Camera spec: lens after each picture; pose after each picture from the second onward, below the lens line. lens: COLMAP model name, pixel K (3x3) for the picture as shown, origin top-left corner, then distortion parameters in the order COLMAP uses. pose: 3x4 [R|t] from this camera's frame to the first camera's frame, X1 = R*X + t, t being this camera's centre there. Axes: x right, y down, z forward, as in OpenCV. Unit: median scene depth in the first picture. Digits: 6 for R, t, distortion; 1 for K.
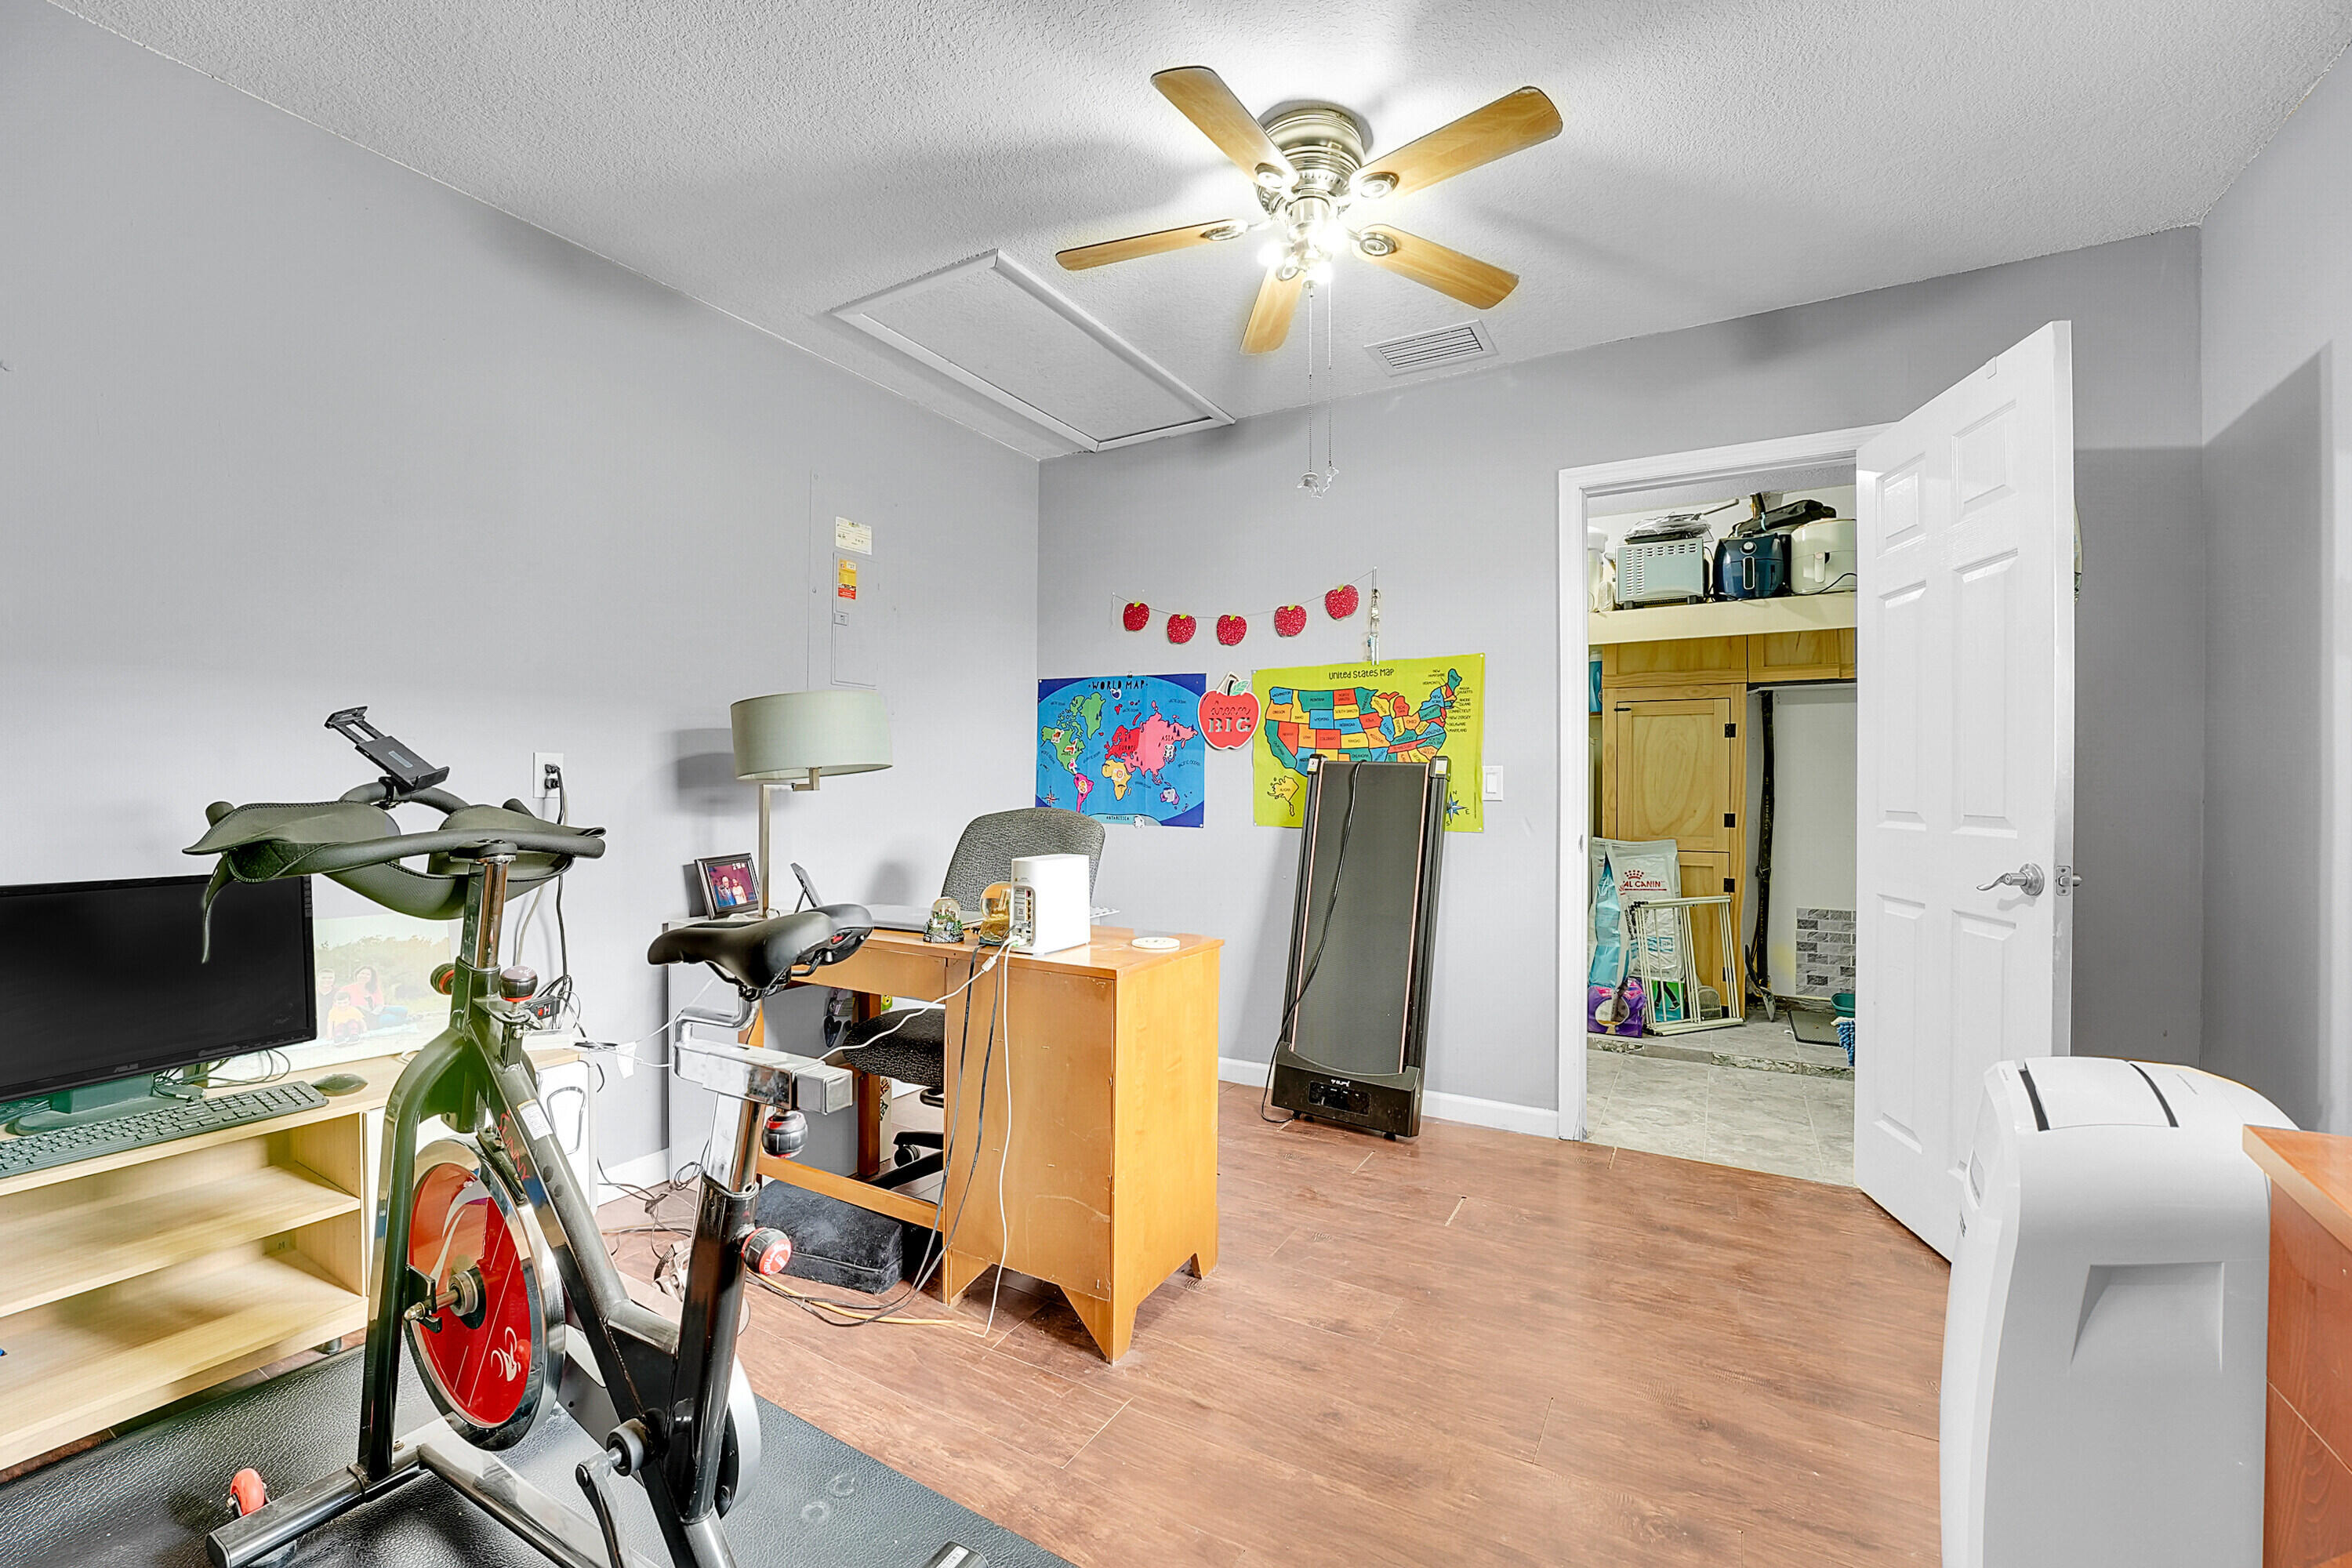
lens RADIAL K [[979.6, 0, 1176.0], [0, 979.6, 784.0], [0, 0, 1]] dist [-0.019308, -0.000053]
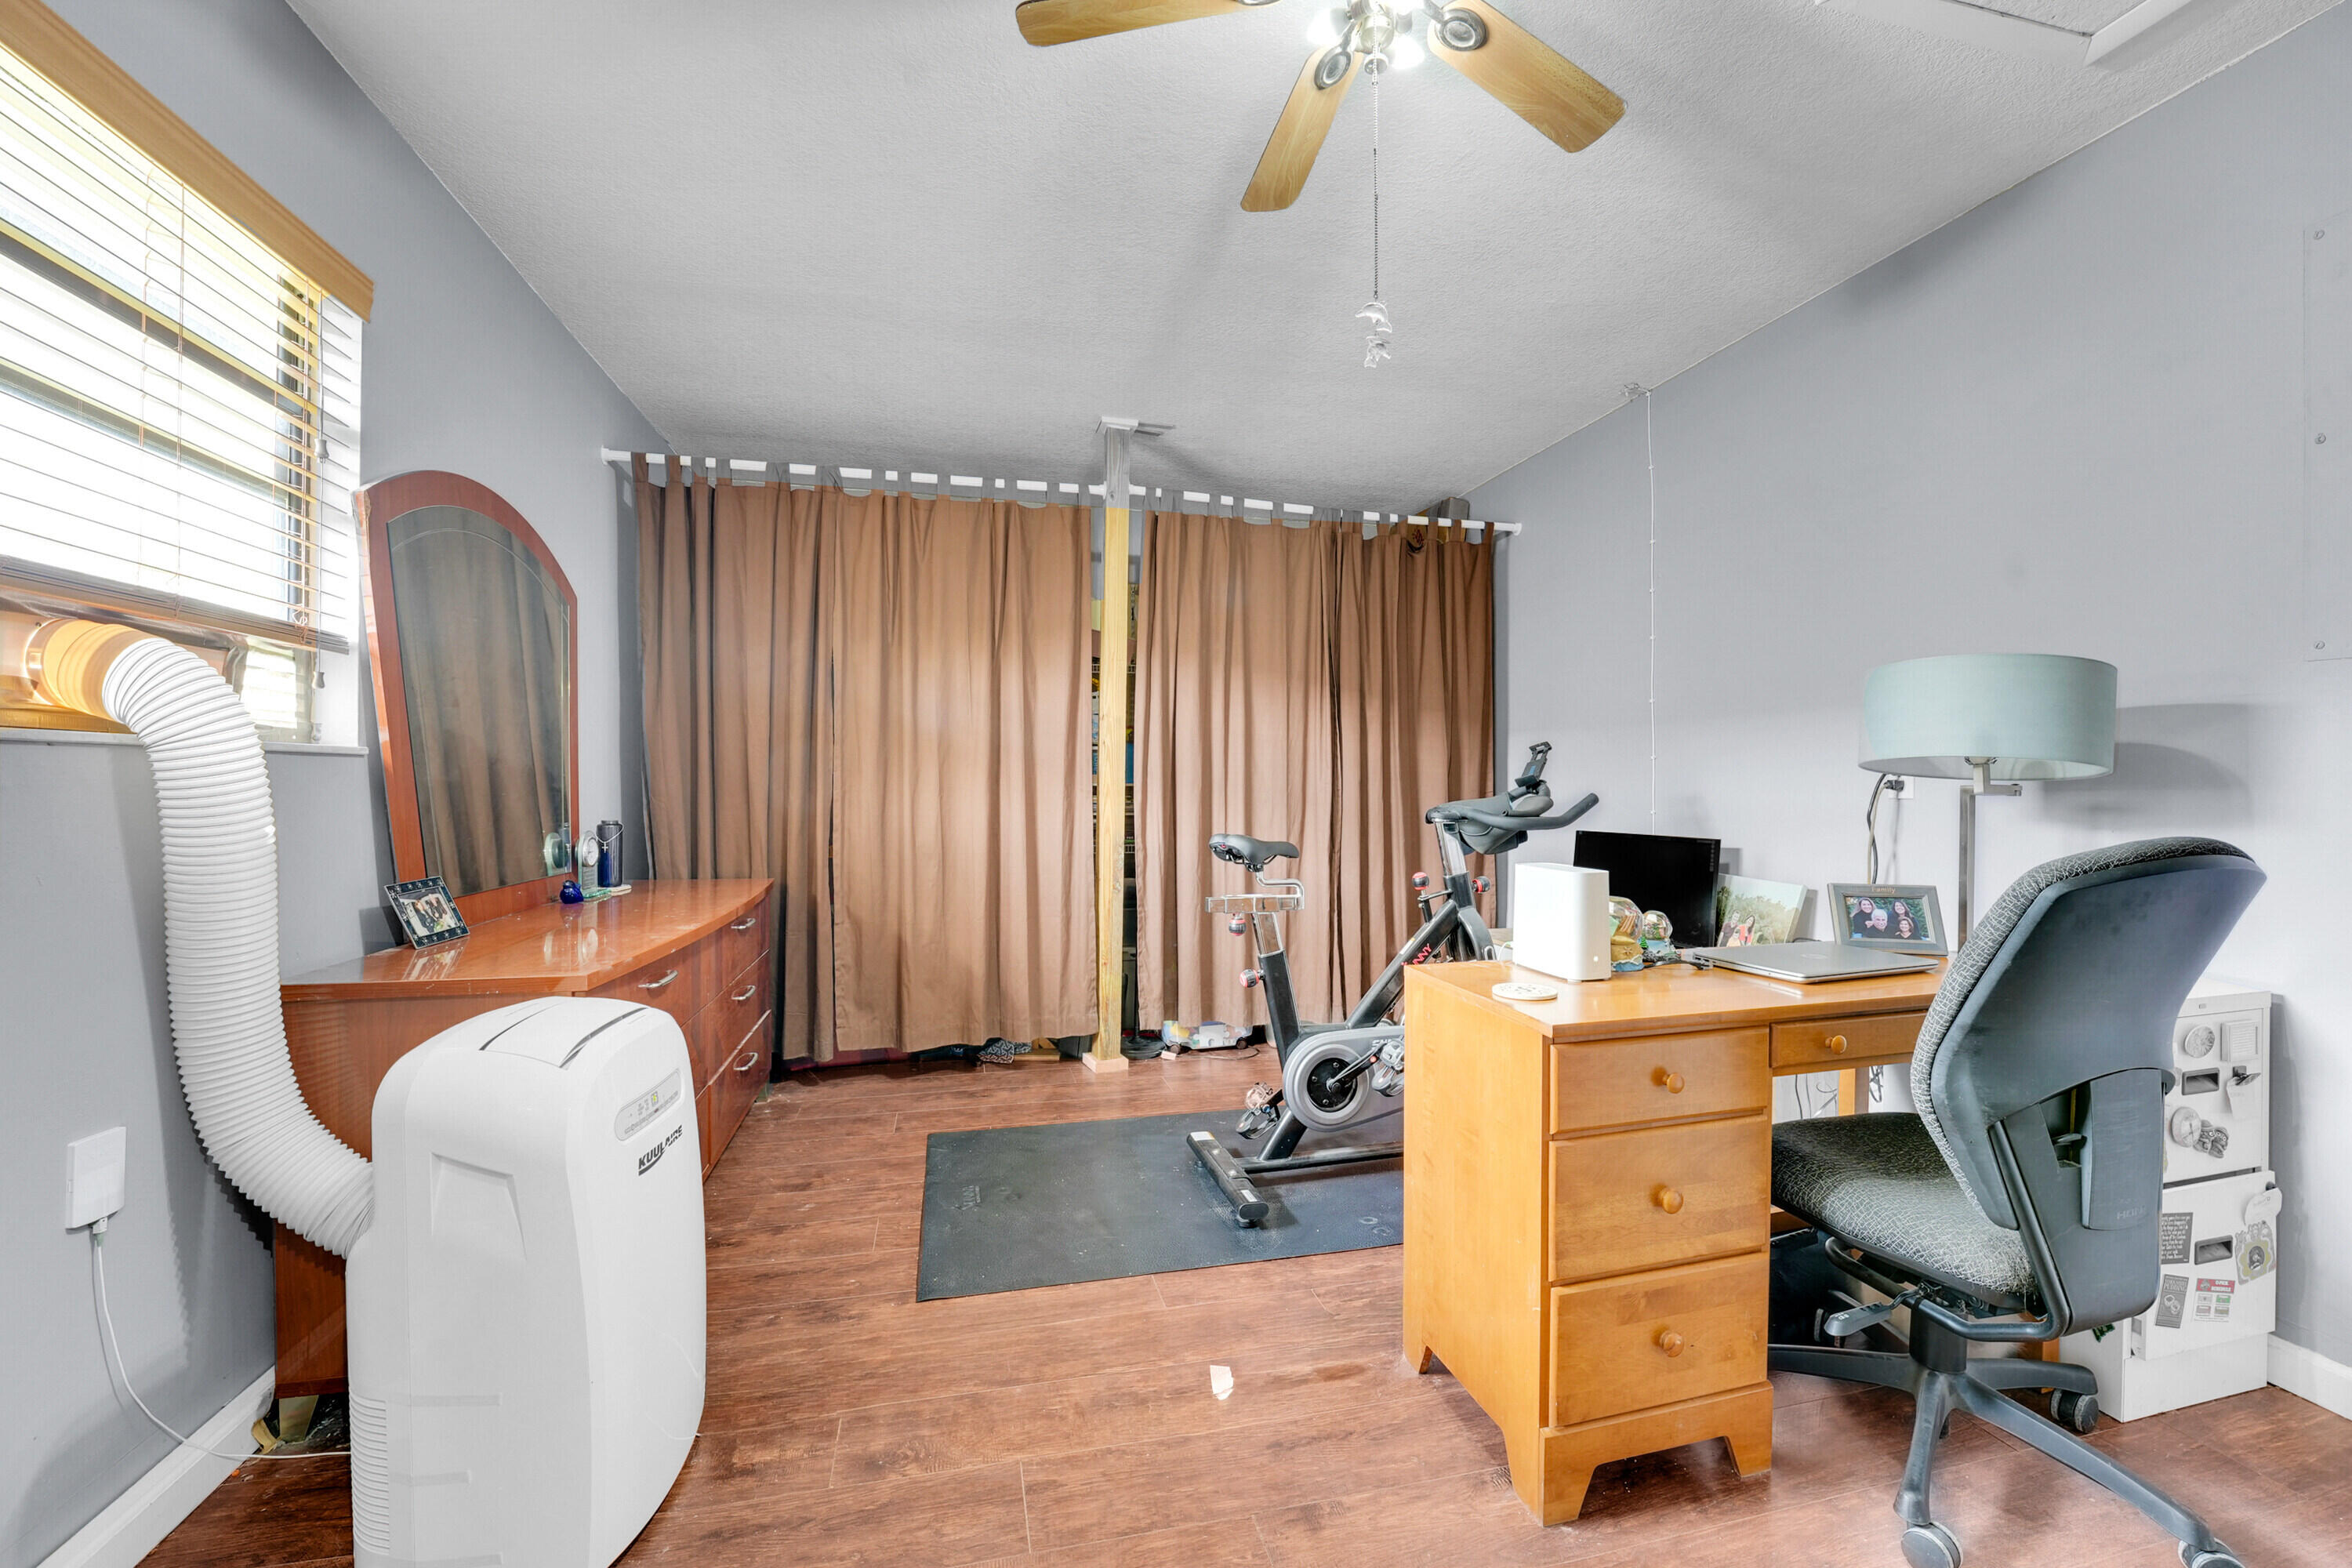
lens RADIAL K [[979.6, 0, 1176.0], [0, 979.6, 784.0], [0, 0, 1]] dist [-0.019308, -0.000053]
pose [[-0.737830, 0.002073, -0.674984, 0.915422], [0.003195, 0.999995, -0.000421, -0.000786], [0.674979, -0.002467, -0.737832, 1.827529]]
